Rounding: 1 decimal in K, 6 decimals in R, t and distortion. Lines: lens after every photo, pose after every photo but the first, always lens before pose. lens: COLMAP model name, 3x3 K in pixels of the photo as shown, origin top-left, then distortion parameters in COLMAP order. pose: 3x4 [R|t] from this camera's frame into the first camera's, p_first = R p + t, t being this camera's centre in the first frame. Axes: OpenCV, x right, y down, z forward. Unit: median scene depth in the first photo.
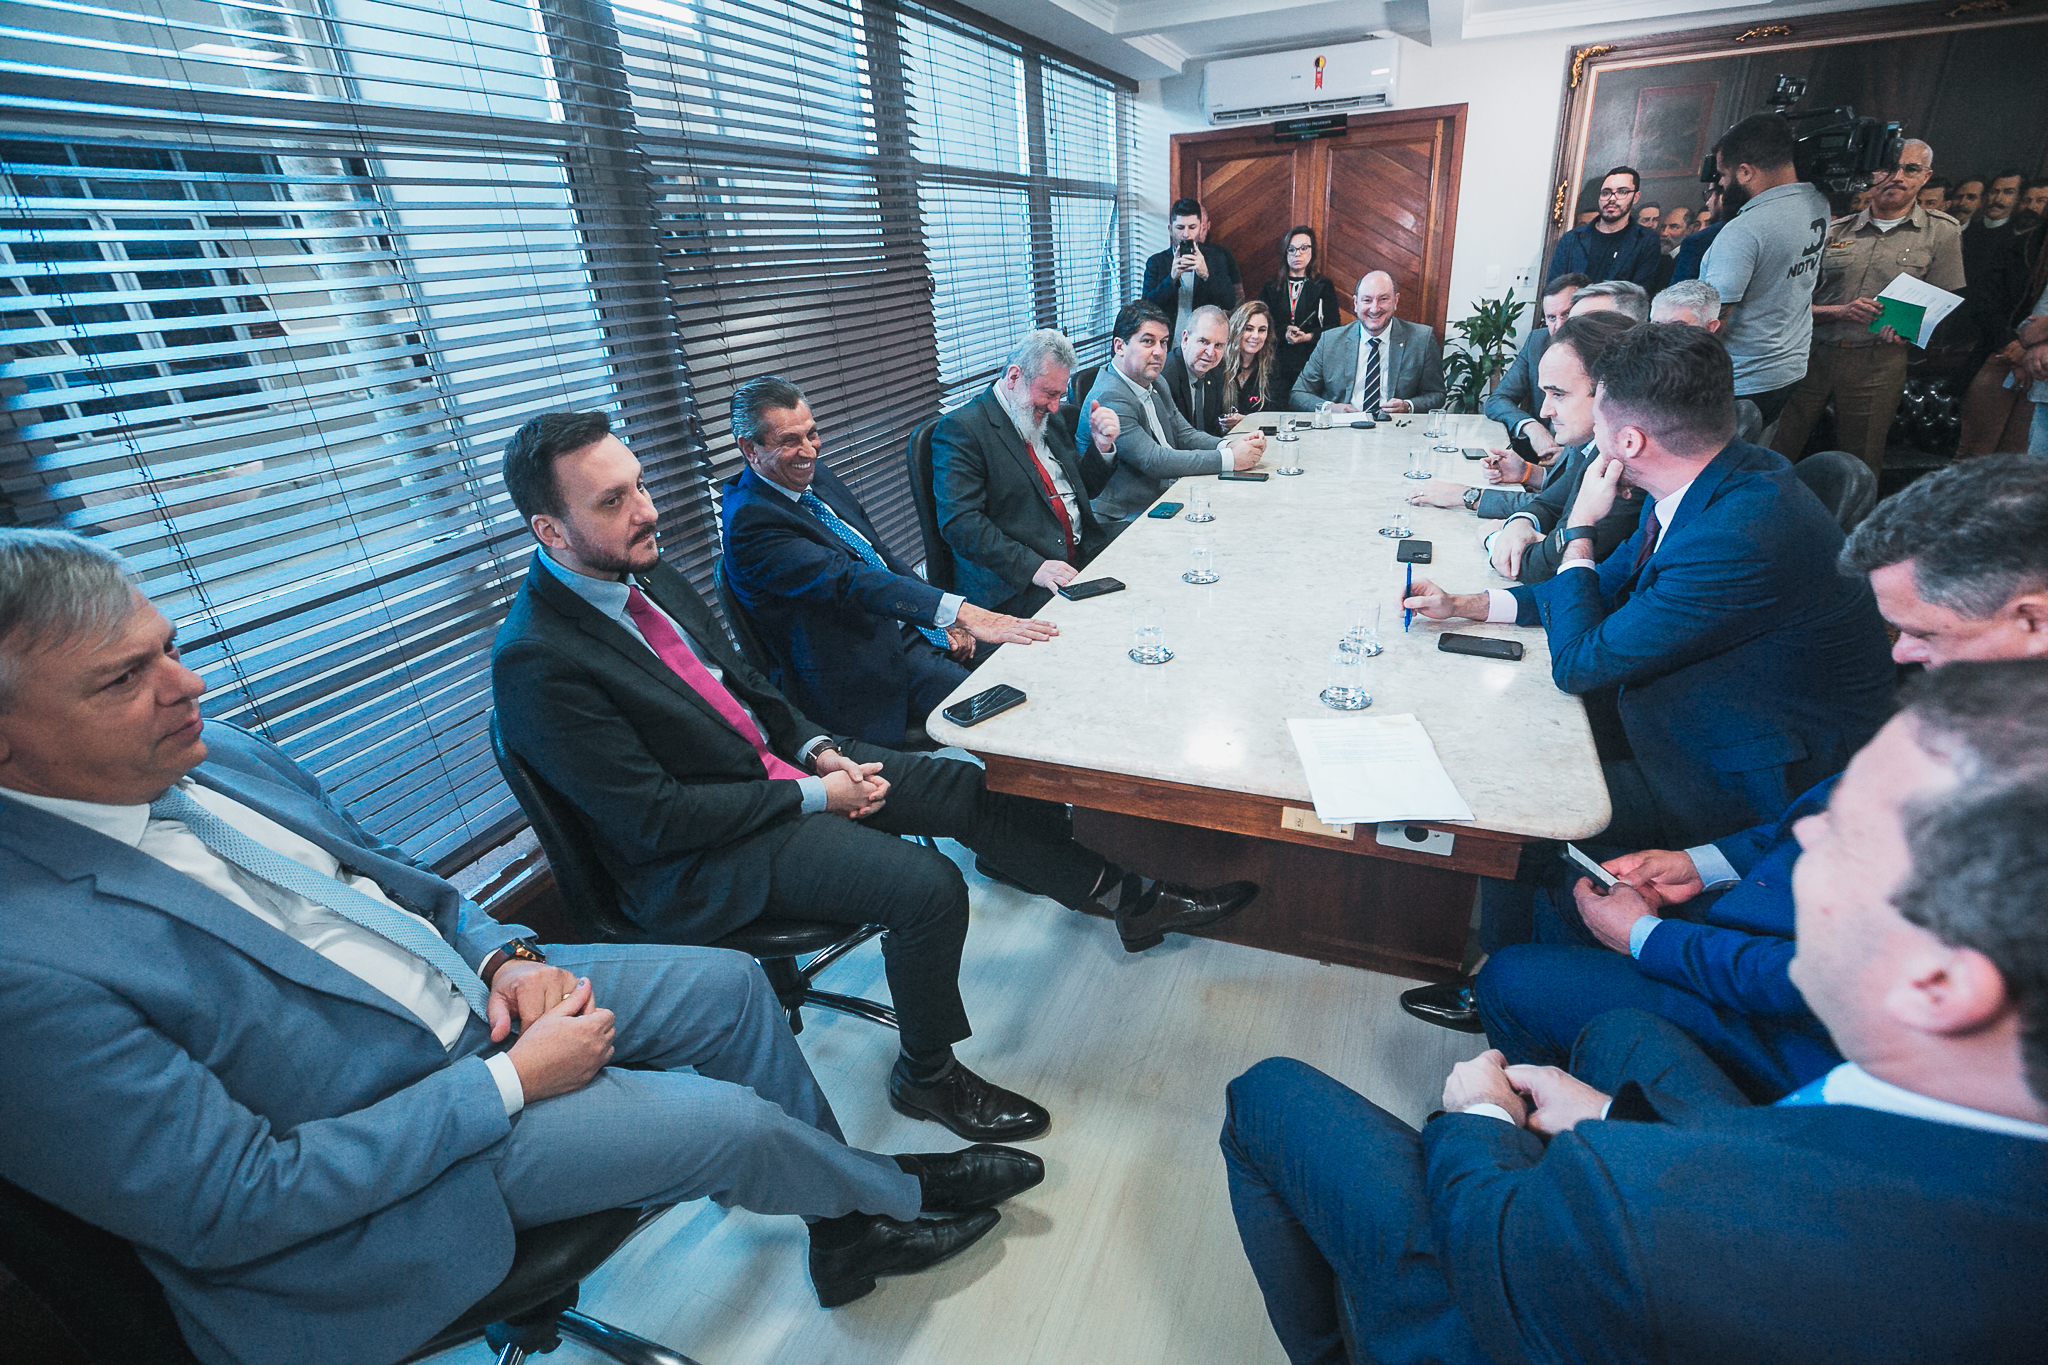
lens RADIAL K [[934.2, 0, 1024.0], [0, 934.2, 682.5], [0, 0, 1]] dist [-0.040228, 0.013367]
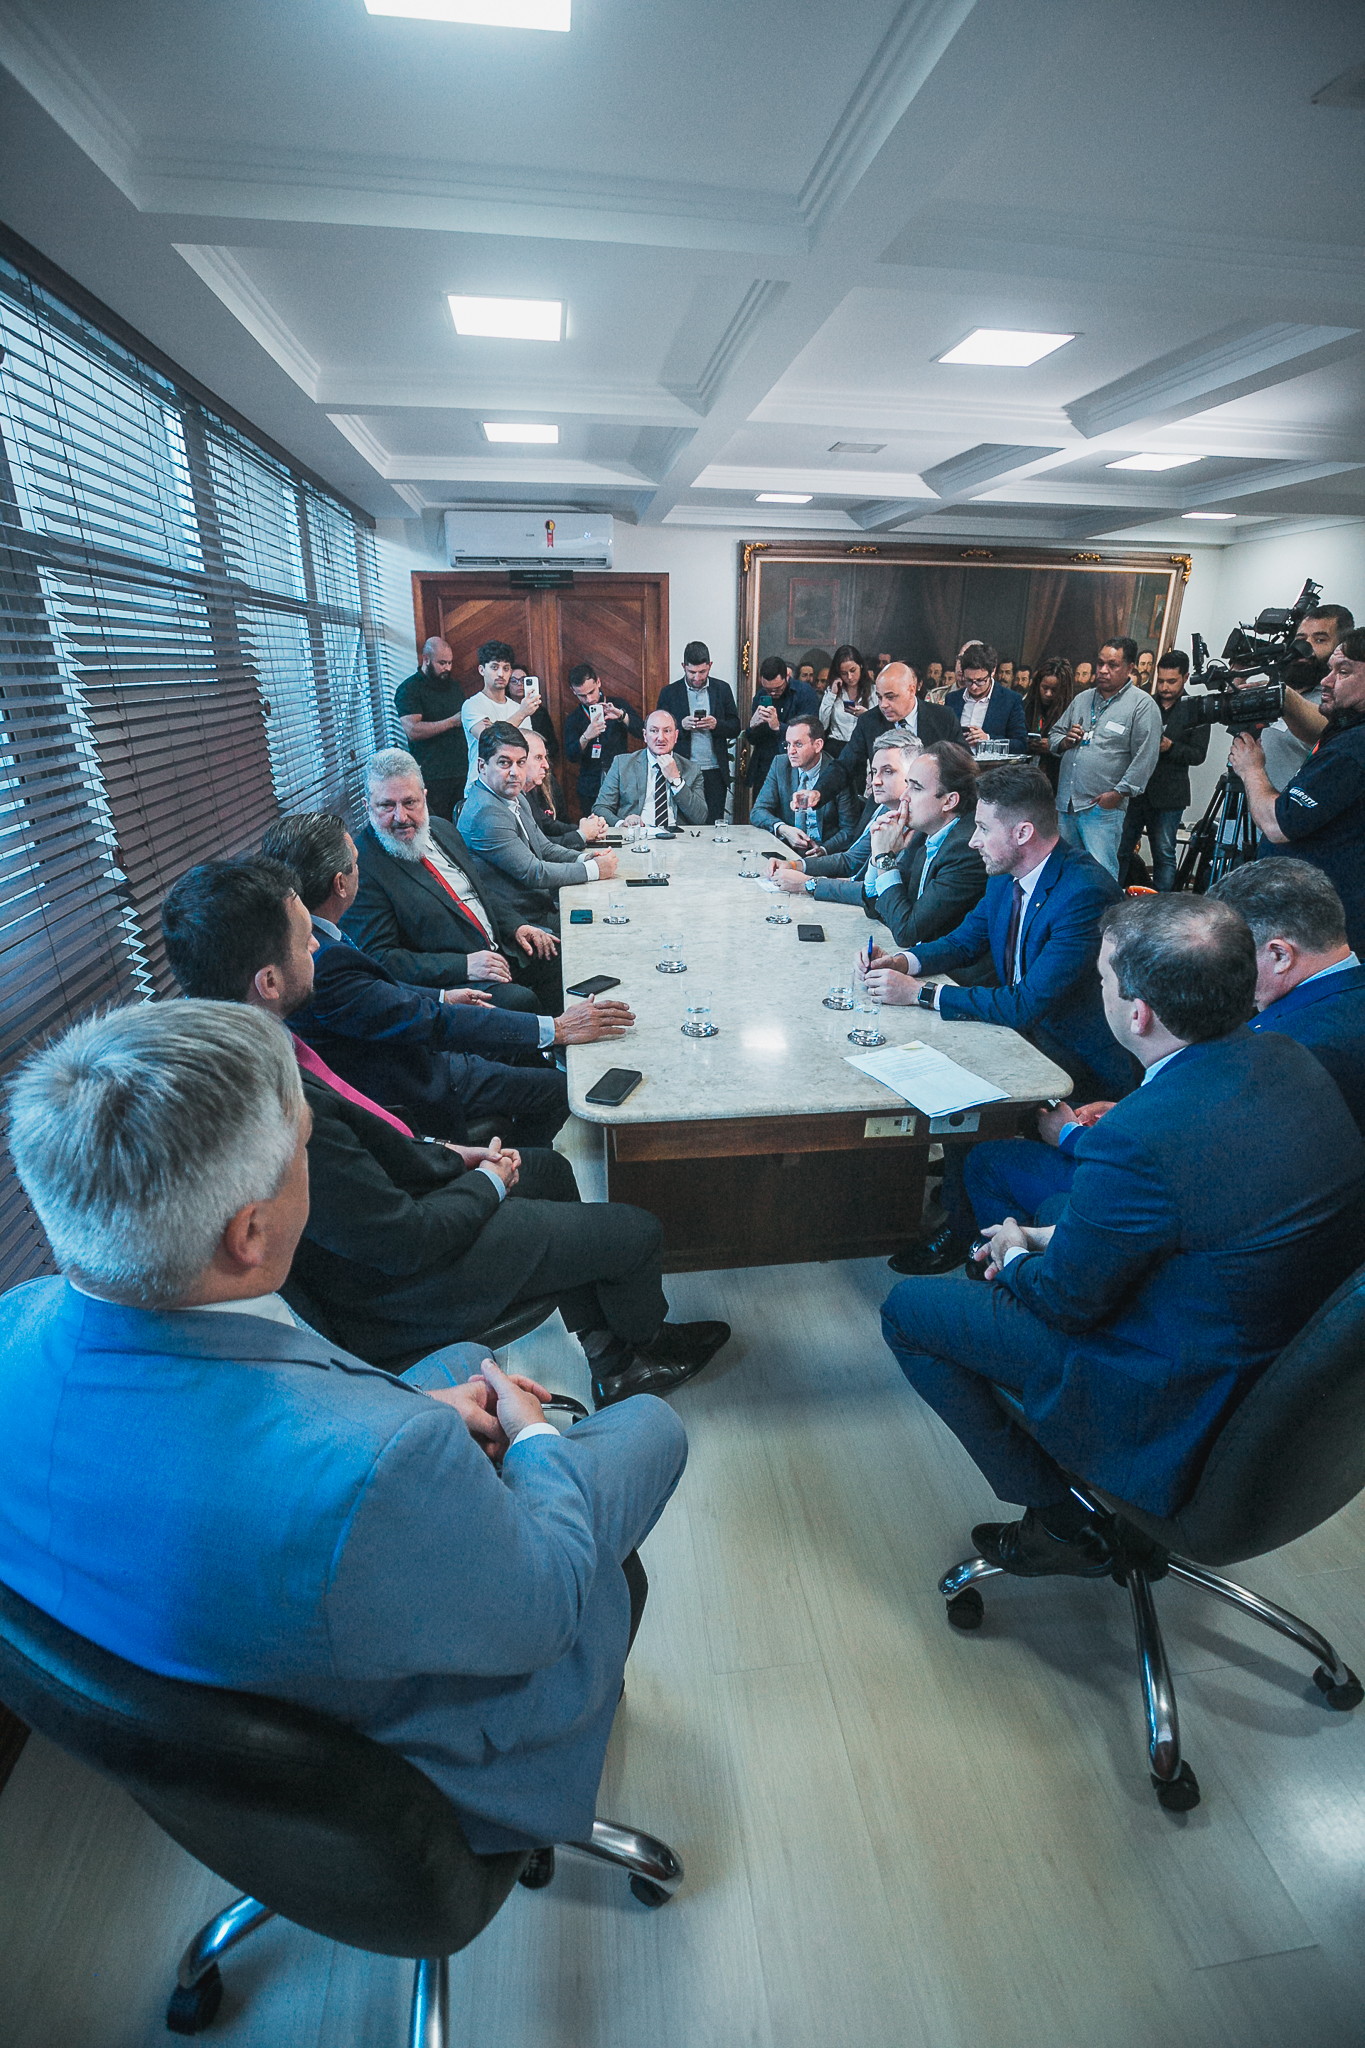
lens RADIAL K [[934.2, 0, 682.5], [0, 934.2, 1024.0], [0, 0, 1]] dist [-0.040228, 0.013367]
pose [[0.858891, -0.124723, 0.496740, -0.199173], [0.160806, 0.986520, -0.030343, -0.001929], [-0.486259, 0.105940, 0.867369, -0.013747]]
